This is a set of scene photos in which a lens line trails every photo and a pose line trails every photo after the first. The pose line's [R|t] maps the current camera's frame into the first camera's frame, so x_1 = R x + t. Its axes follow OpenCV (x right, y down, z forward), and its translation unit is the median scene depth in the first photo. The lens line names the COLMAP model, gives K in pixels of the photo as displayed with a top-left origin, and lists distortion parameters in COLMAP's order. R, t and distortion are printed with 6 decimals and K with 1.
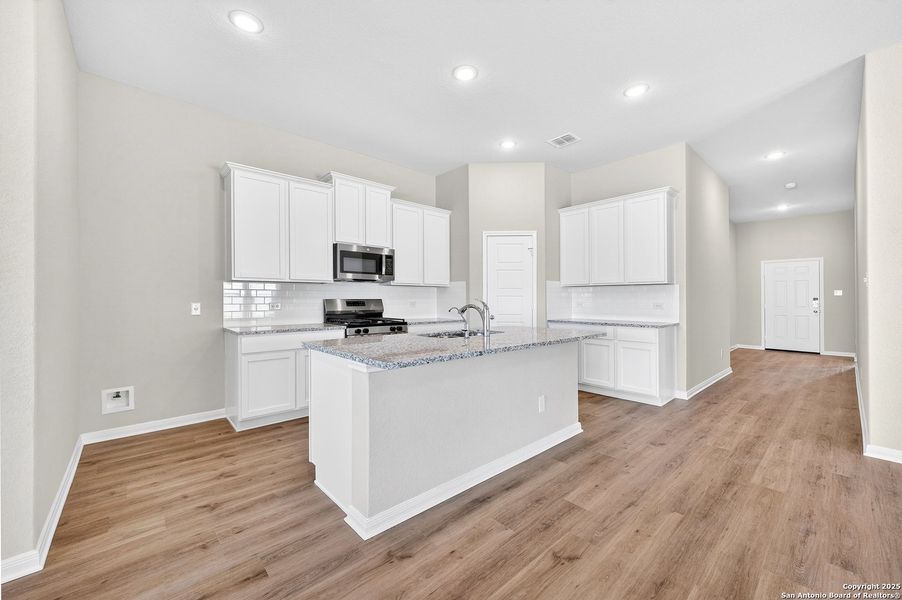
lens RADIAL K [[356.9, 0, 453.4], [0, 356.9, 298.8], [0, 0, 1]] dist [-0.000488, -0.000101]
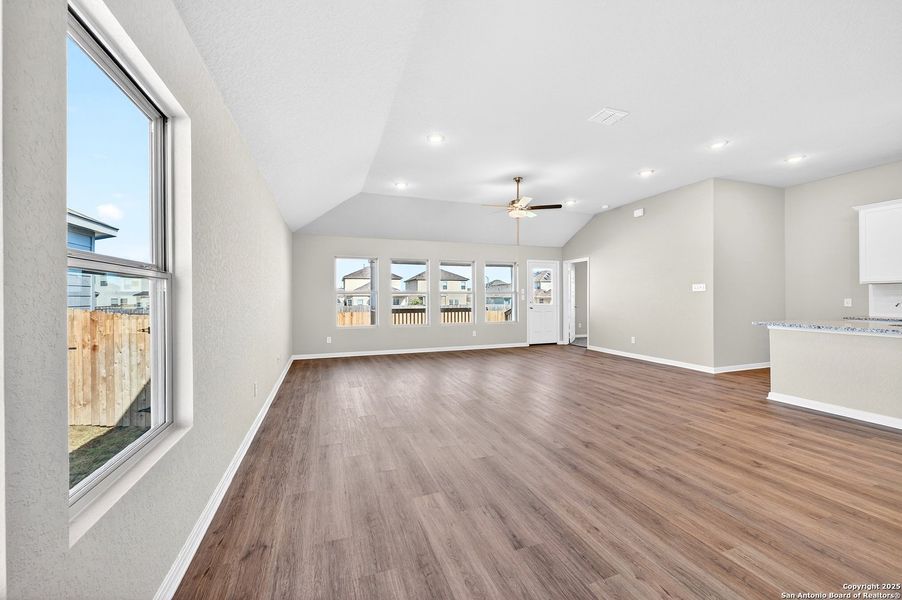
lens RADIAL K [[356.9, 0, 449.5], [0, 356.9, 303.0], [0, 0, 1]] dist [-0.000488, -0.000101]
pose [[-0.390119, 0.017262, -0.920603, 1.201290], [0.003571, 0.999845, 0.017234, -0.002849], [0.920758, 0.003436, -0.390120, -0.008414]]
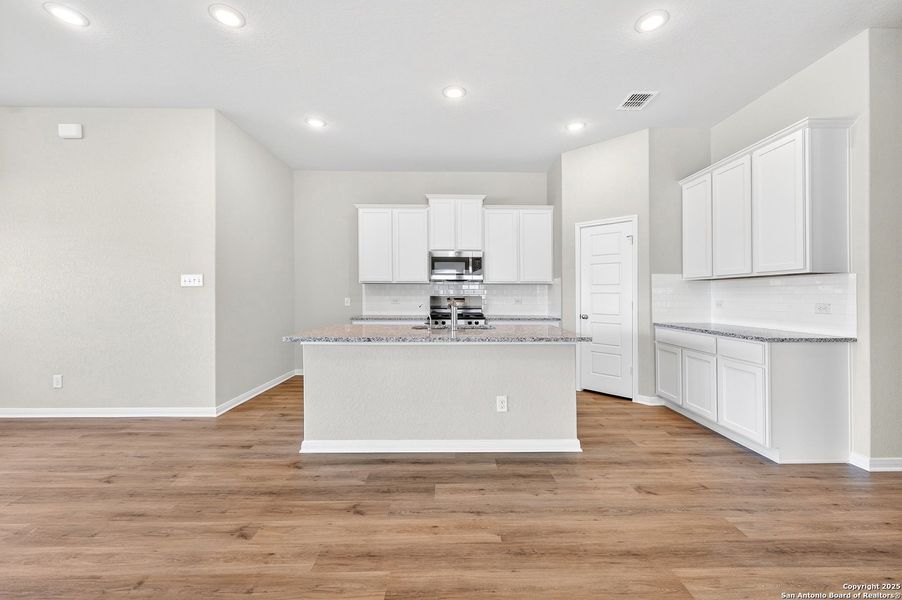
lens RADIAL K [[356.9, 0, 456.4], [0, 356.9, 293.5], [0, 0, 1]] dist [-0.000488, -0.000101]
pose [[0.749770, -0.002107, -0.661695, 0.557914], [-0.002880, 0.999975, -0.006446, -0.000129], [0.661692, 0.006739, 0.749745, 0.127045]]
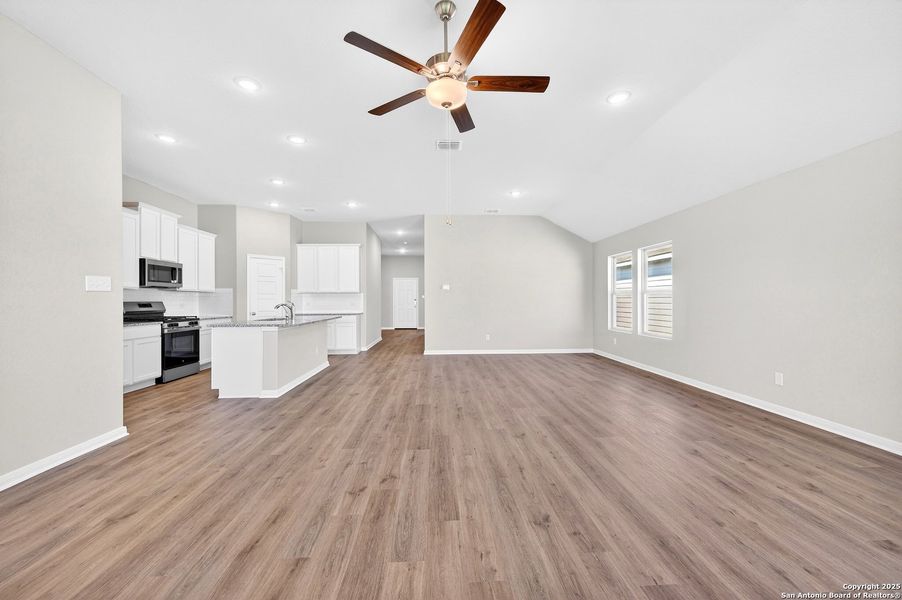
lens RADIAL K [[356.9, 0, 452.6], [0, 356.9, 300.6], [0, 0, 1]] dist [-0.000488, -0.000101]
pose [[0.633391, -0.005053, 0.773816, -0.611454], [0.005310, 0.999984, 0.002183, 0.000296], [-0.773814, 0.002727, 0.633407, -0.667244]]
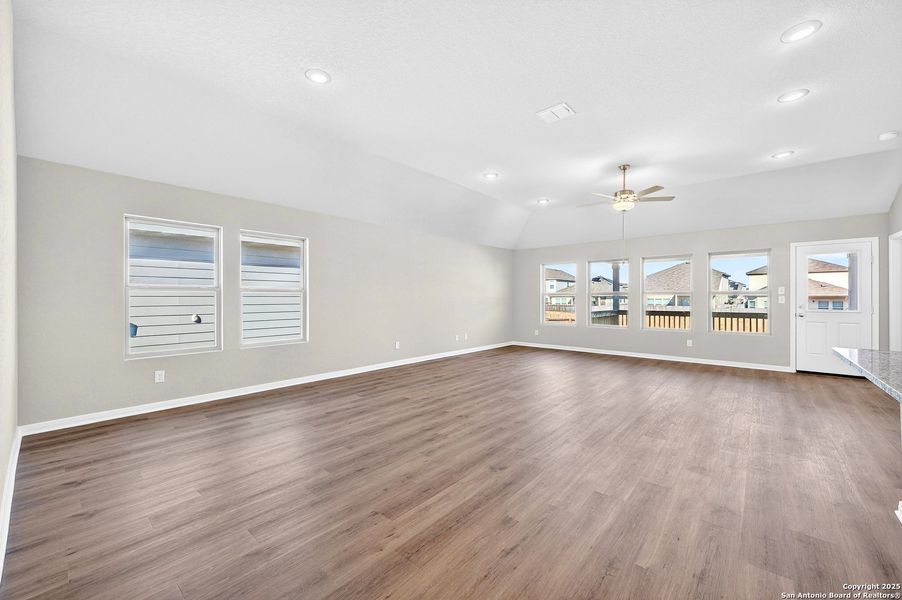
lens RADIAL K [[356.9, 0, 451.5], [0, 356.9, 301.1], [0, 0, 1]] dist [-0.000488, -0.000101]
pose [[-0.993383, 0.001410, -0.114841, 0.565280], [0.000470, 0.999966, 0.008209, -0.002854], [0.114849, 0.008101, -0.993350, 0.860909]]
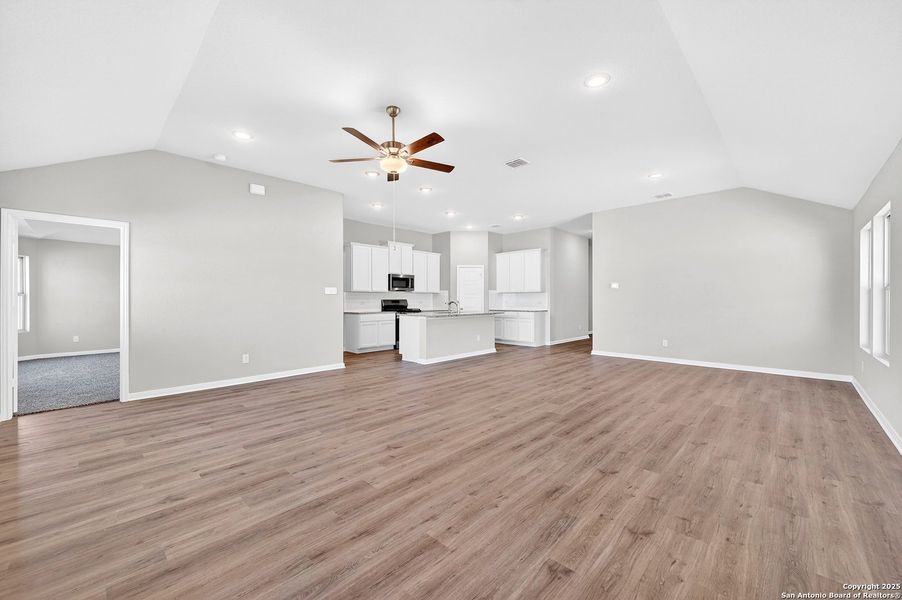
lens RADIAL K [[356.9, 0, 452.6], [0, 356.9, 303.6], [0, 0, 1]] dist [-0.000488, -0.000101]
pose [[0.997675, -0.002383, 0.068114, -0.093627], [0.001494, 0.999913, 0.013094, -0.001629], [-0.068139, -0.012962, 0.997592, -1.182038]]
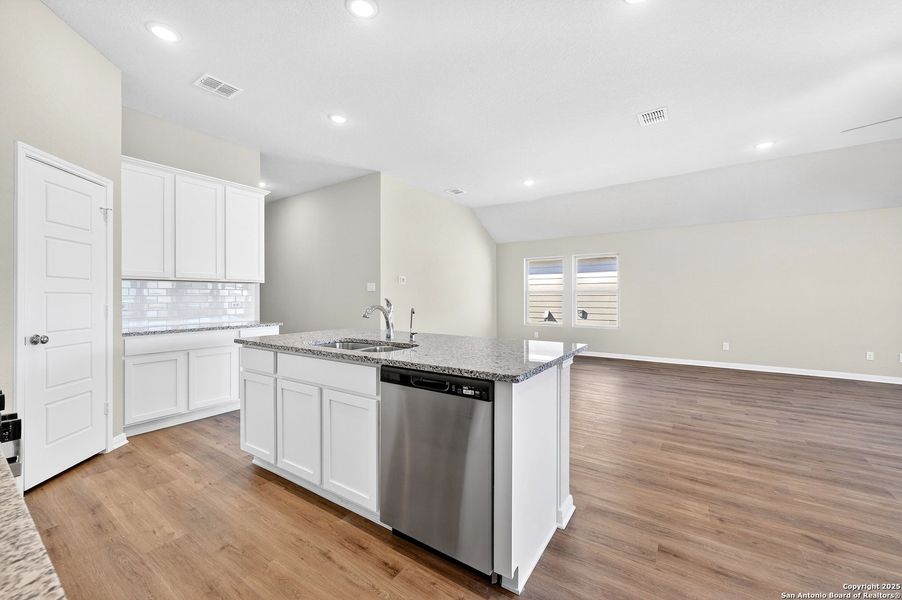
lens RADIAL K [[356.9, 0, 452.4], [0, 356.9, 300.5], [0, 0, 1]] dist [-0.000488, -0.000101]
pose [[-0.235062, -0.008571, 0.971943, -0.552524], [0.002773, 0.999951, 0.009488, -0.000180], [-0.971976, 0.004926, -0.235027, 0.720637]]
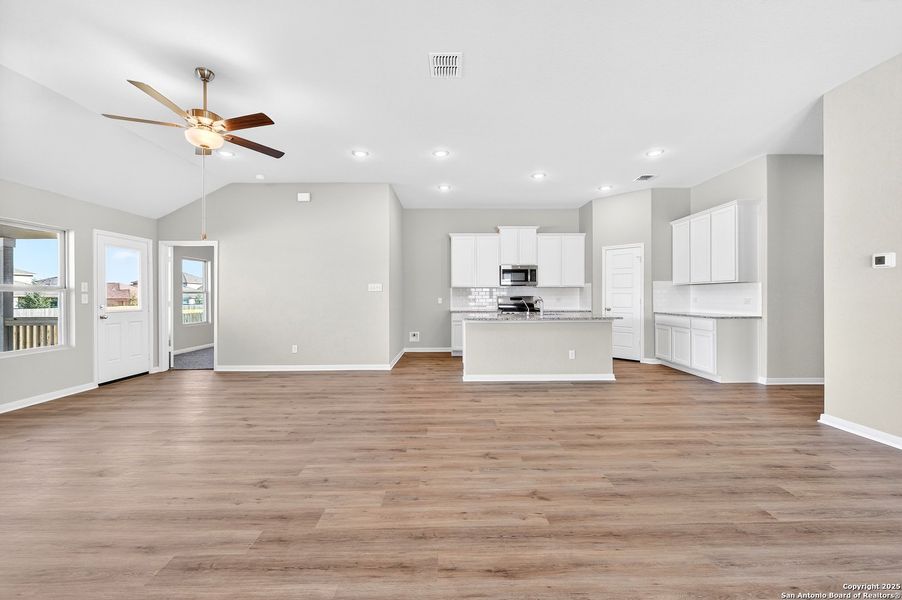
lens RADIAL K [[356.9, 0, 454.8], [0, 356.9, 296.8], [0, 0, 1]] dist [-0.000488, -0.000101]
pose [[0.749908, -0.000620, -0.661542, 0.690287], [0.003458, 0.999990, 0.002983, -0.001669], [0.661533, -0.004525, 0.749902, -0.511662]]
